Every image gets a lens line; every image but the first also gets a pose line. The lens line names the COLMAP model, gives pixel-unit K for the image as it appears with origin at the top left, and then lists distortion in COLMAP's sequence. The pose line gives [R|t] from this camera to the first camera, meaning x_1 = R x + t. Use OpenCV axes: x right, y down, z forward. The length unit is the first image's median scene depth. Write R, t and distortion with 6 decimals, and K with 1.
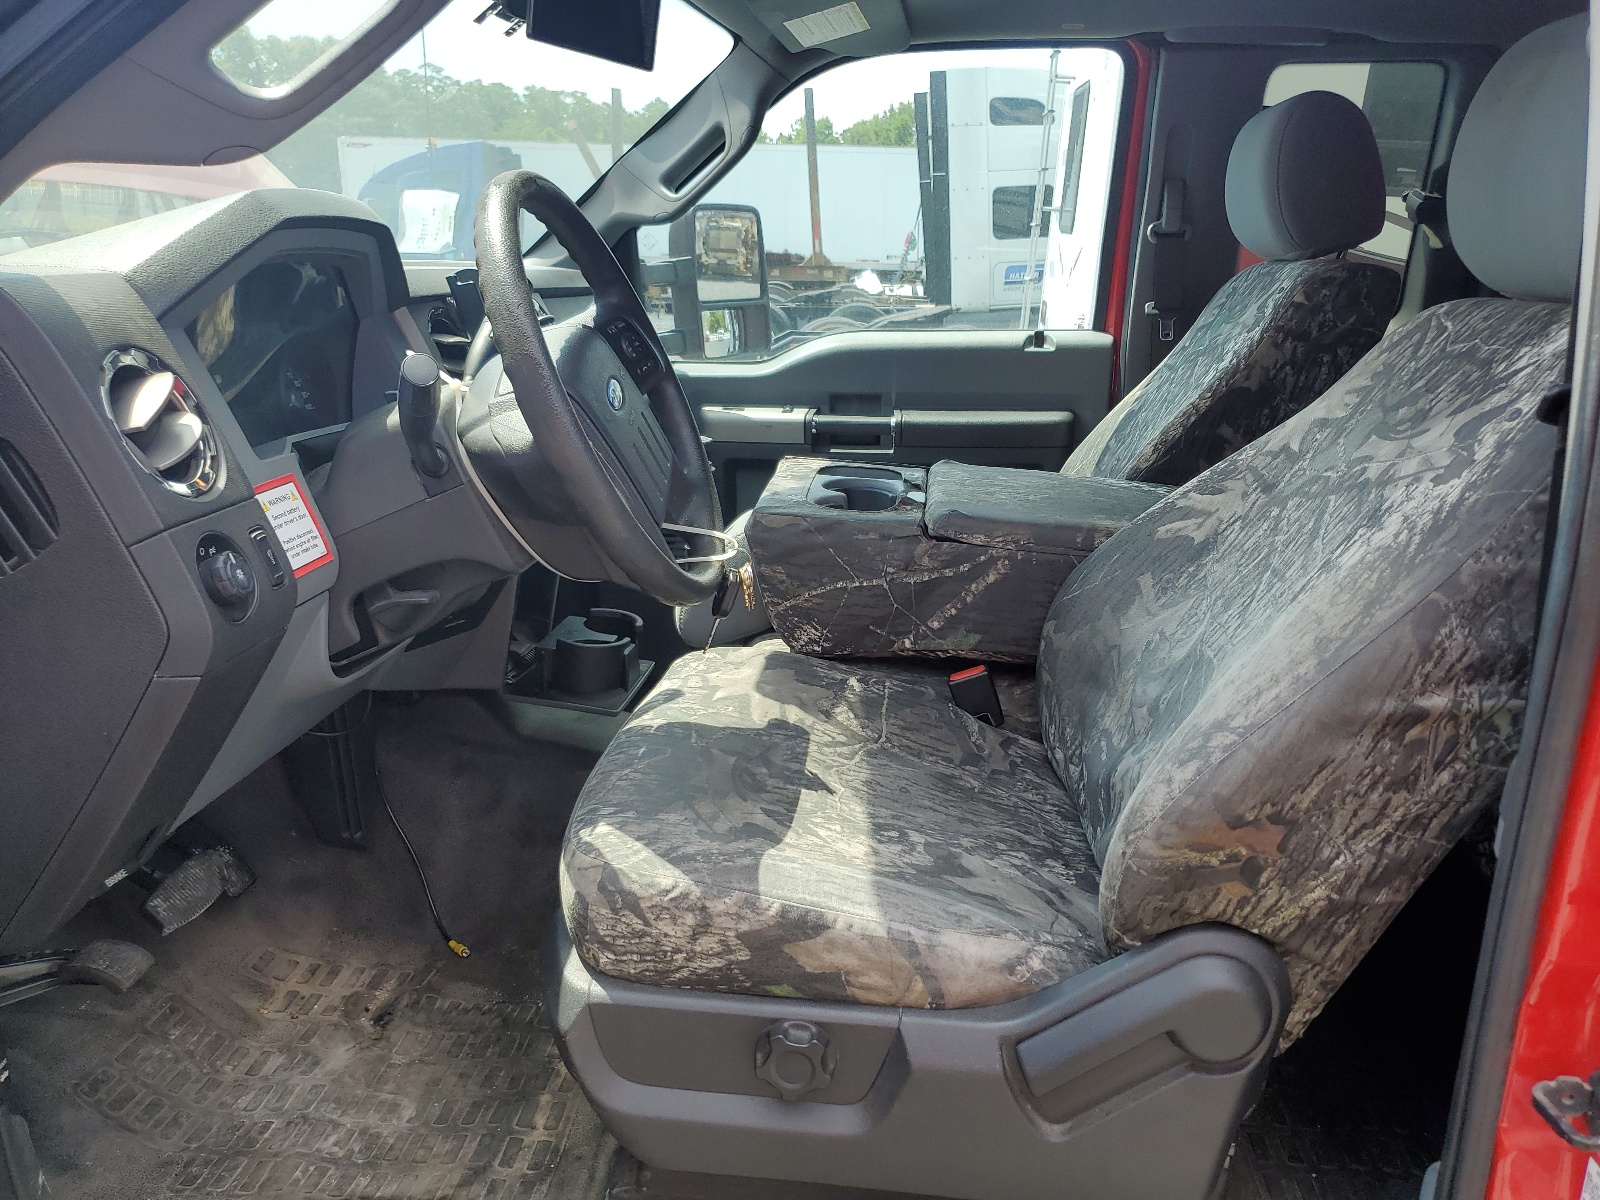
lens RADIAL K [[1148.0, 0, 800.0], [0, 1148.0, 600.0], [0, 0, 1]] dist [0.007151, -0.169858]
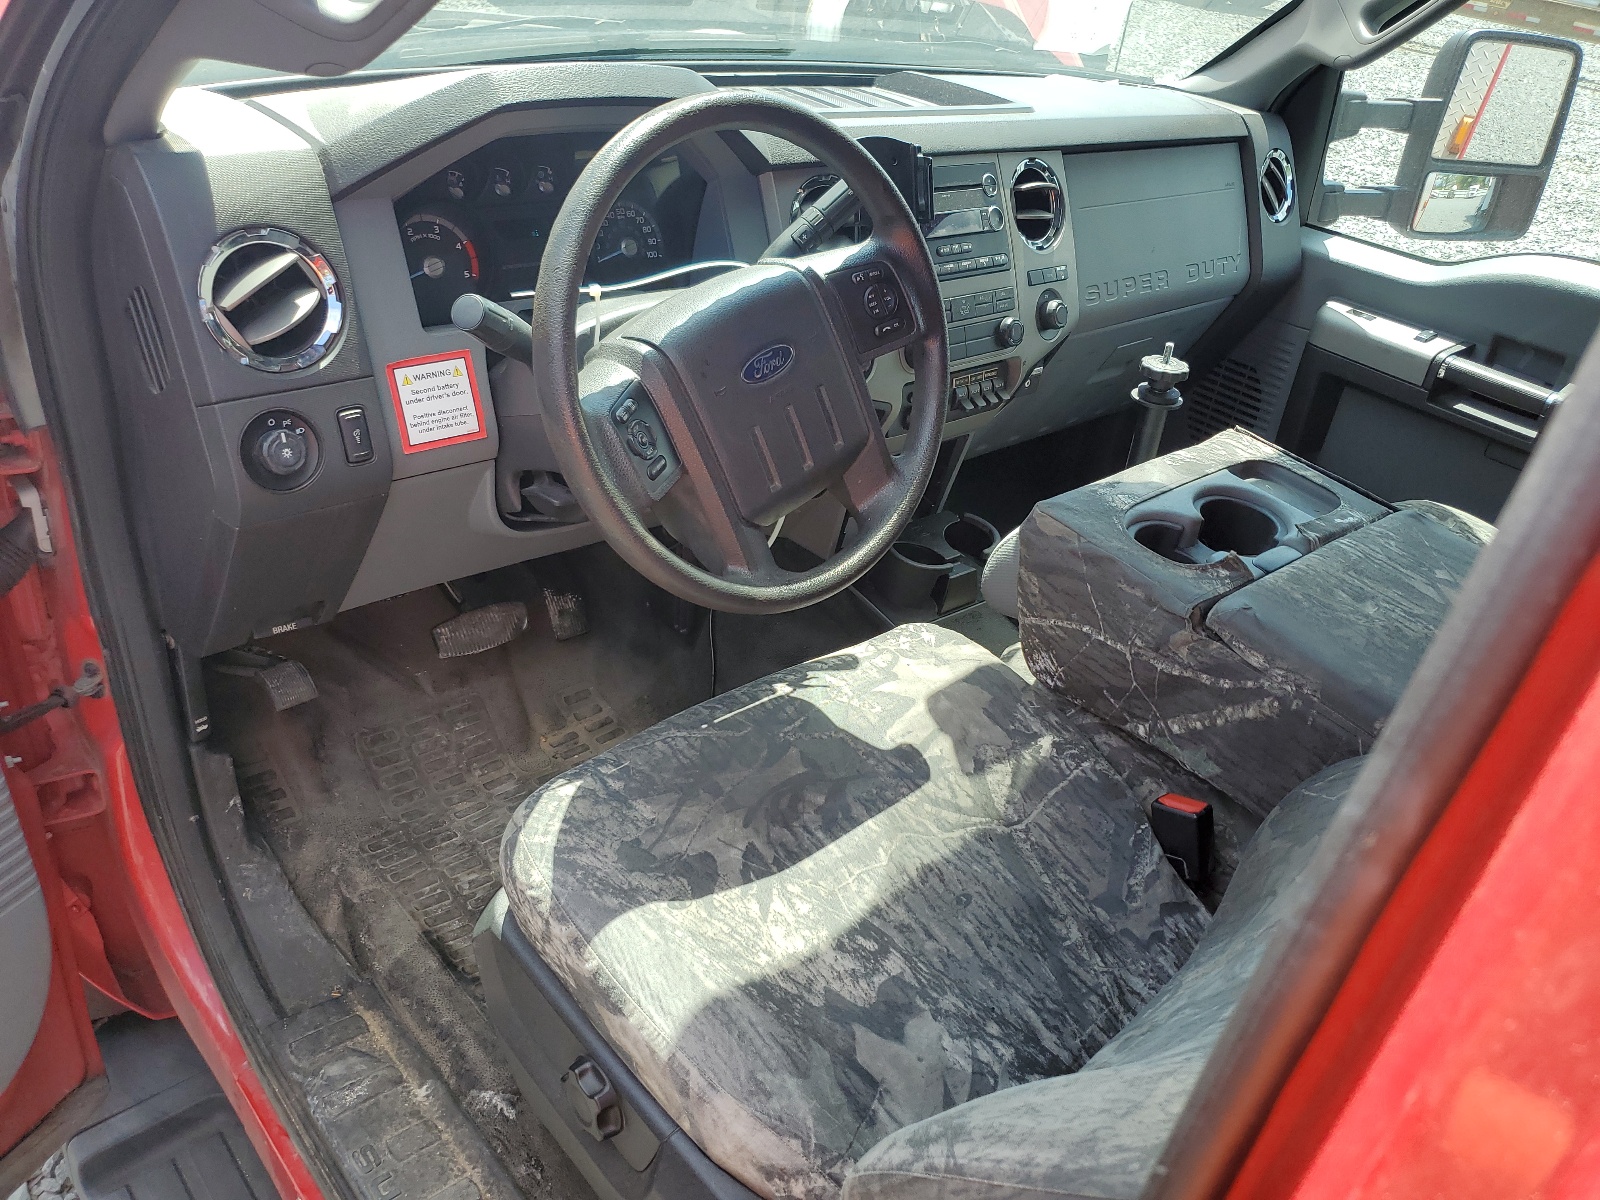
lens RADIAL K [[1148.0, 0, 800.0], [0, 1148.0, 600.0], [0, 0, 1]] dist [0.007151, -0.169858]
pose [[0.735703, 0.420489, -0.530970, 0.320949], [-0.293875, 0.904486, 0.309098, -0.232962], [0.610228, -0.071365, 0.789005, 0.246928]]
